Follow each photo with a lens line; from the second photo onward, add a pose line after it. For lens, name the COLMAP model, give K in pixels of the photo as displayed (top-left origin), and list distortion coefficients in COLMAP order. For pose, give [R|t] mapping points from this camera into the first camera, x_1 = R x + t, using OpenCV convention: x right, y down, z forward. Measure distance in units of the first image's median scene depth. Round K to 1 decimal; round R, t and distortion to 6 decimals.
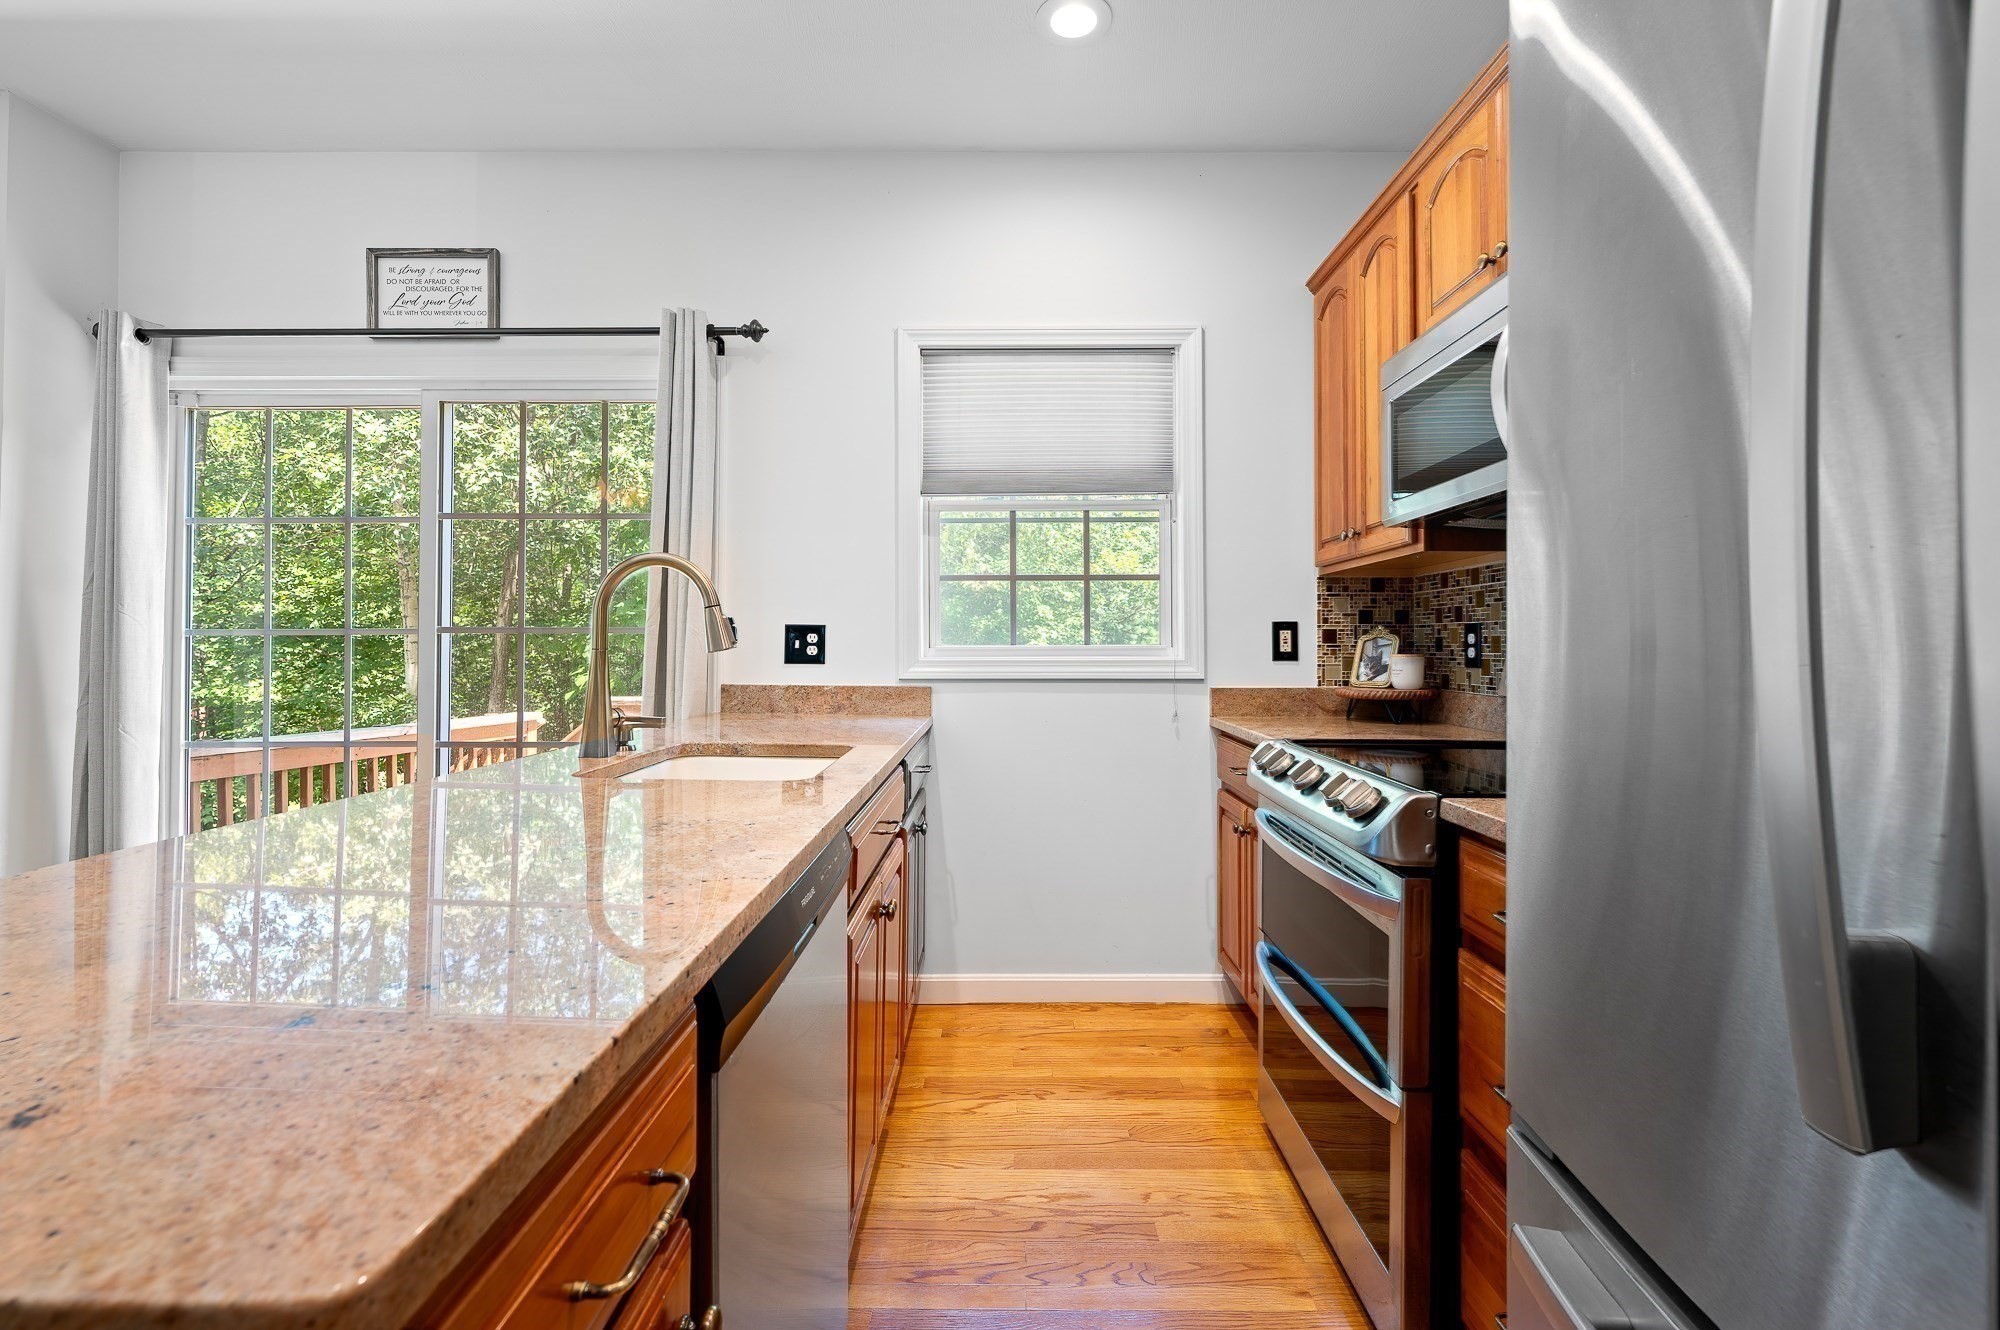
lens RADIAL K [[847.9, 0, 986.0], [0, 847.9, 637.1], [0, 0, 1]] dist [0.001446, -0.000055]
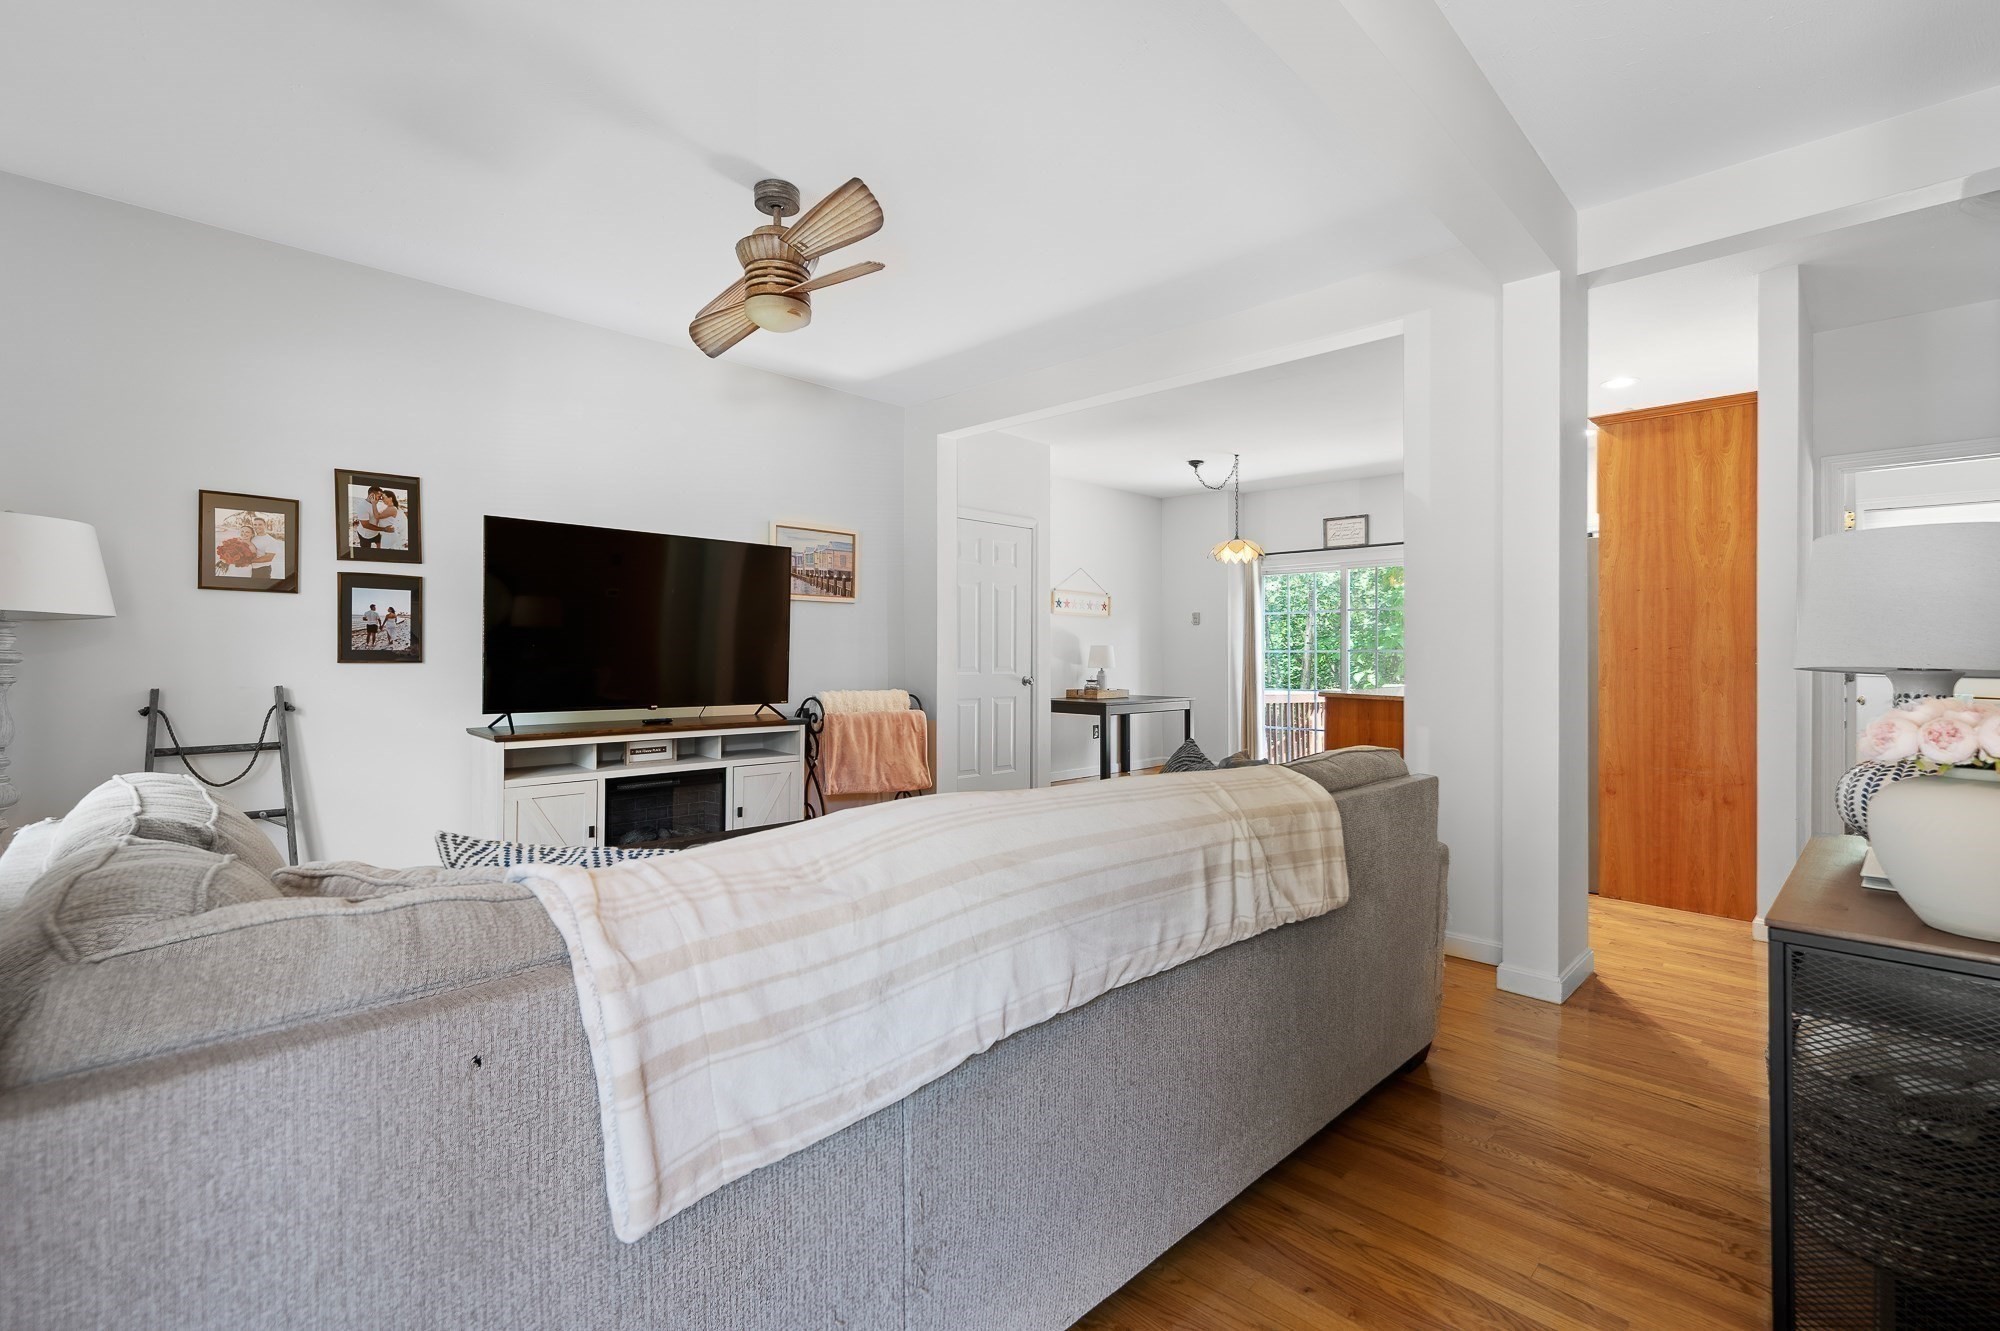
lens RADIAL K [[926.9, 0, 1014.5], [0, 926.9, 643.8], [0, 0, 1]] dist [-0.008460, 0.000093]
pose [[0.735525, -0.005049, -0.677479, 0.625857], [0.005606, 0.999983, -0.001367, -0.034590], [0.677474, -0.002792, 0.735541, -2.018027]]
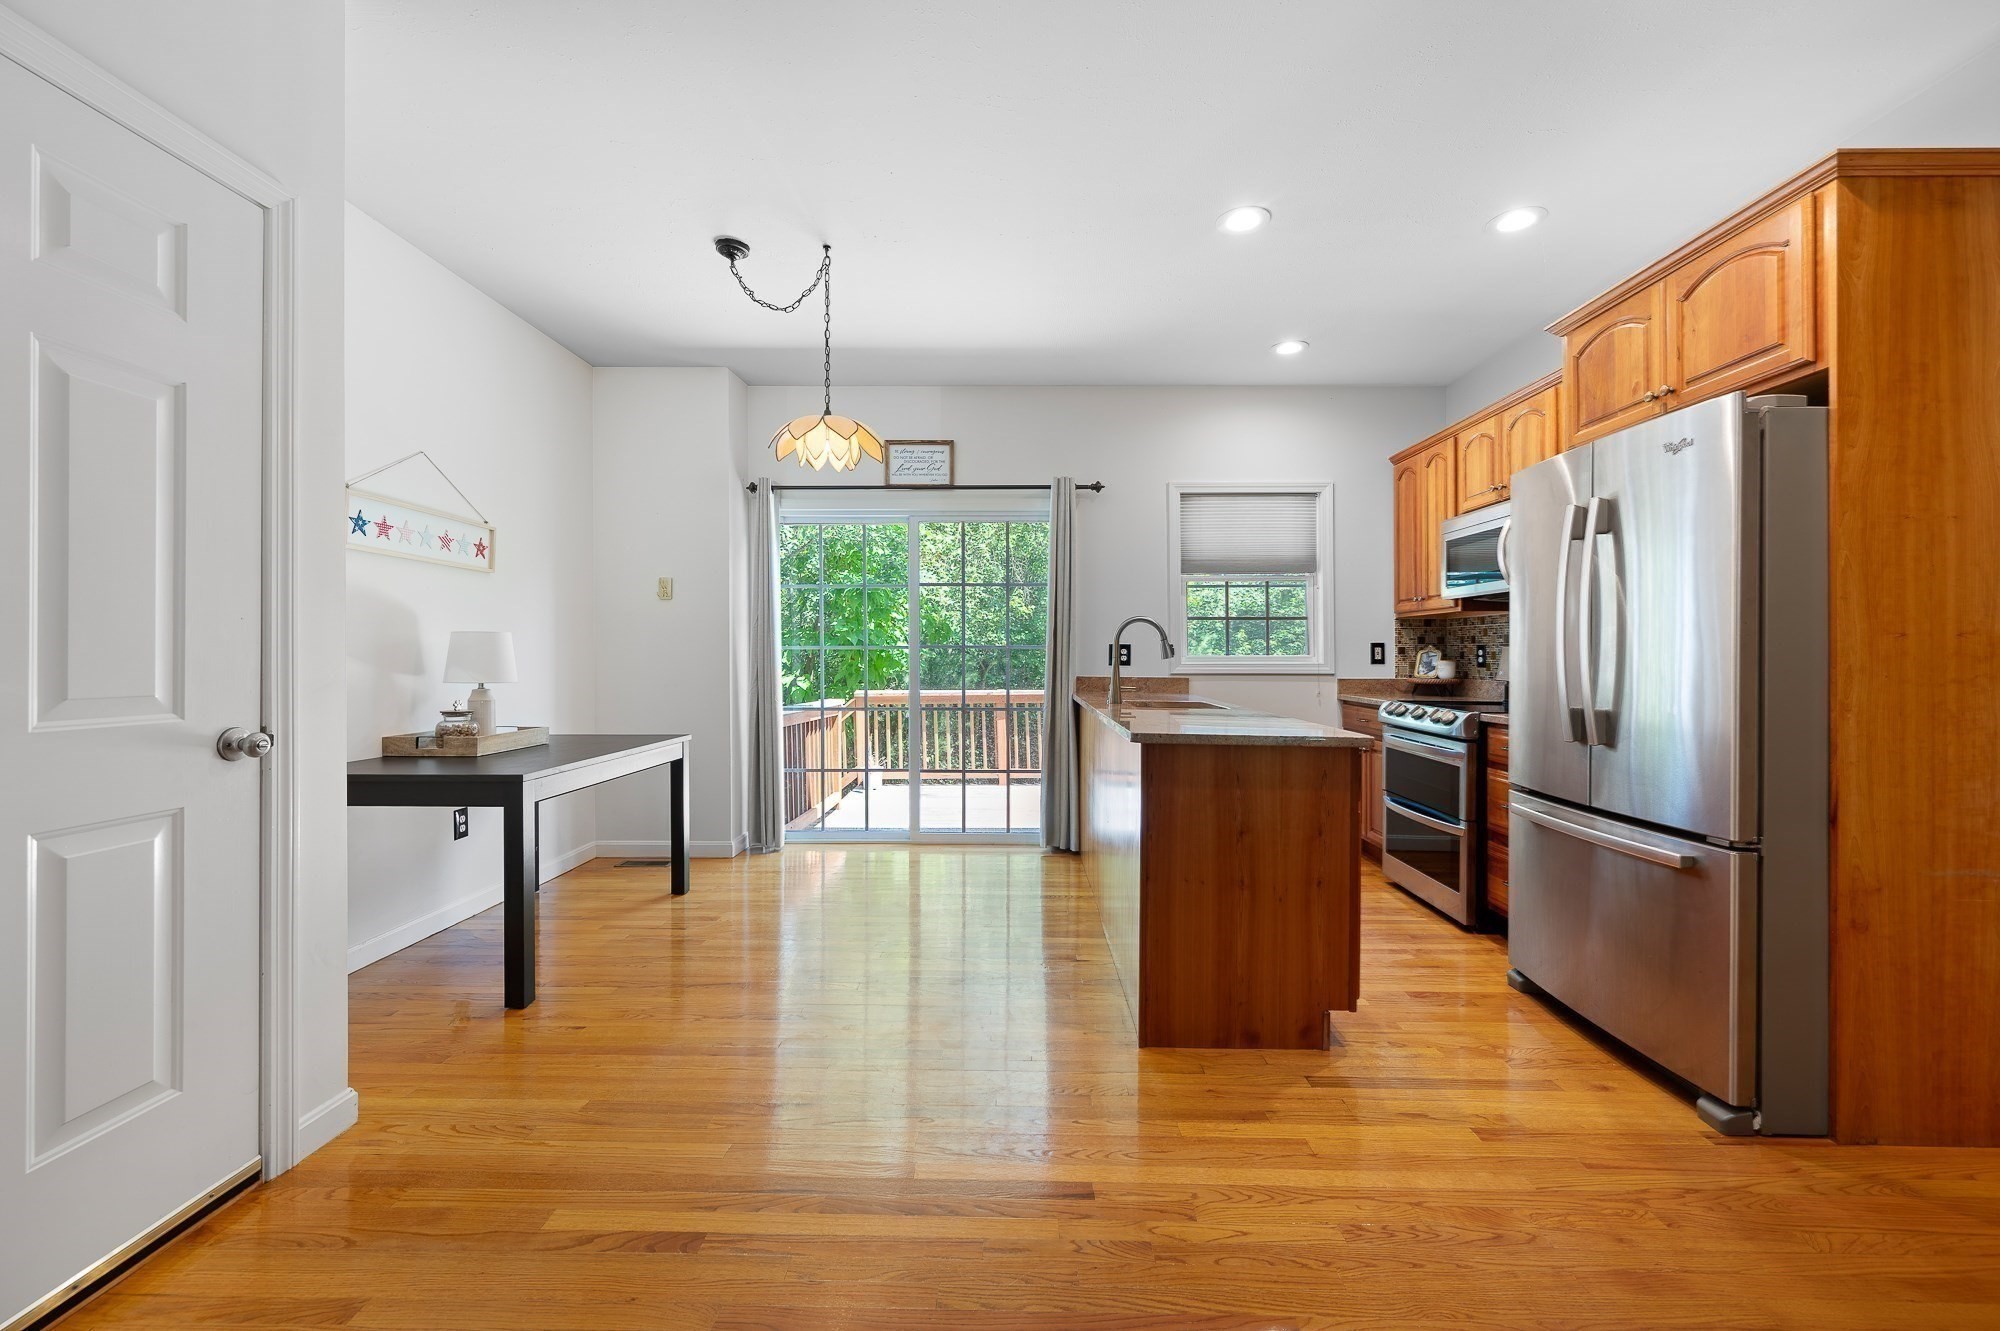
lens RADIAL K [[798.8, 0, 997.0], [0, 798.8, 653.7], [0, 0, 1]] dist [-0.001956, 0.000662]
pose [[0.999951, 0.000892, 0.009858, -0.499790], [-0.000991, 0.999950, 0.009968, -0.011287], [-0.009848, -0.009977, 0.999902, -0.739791]]
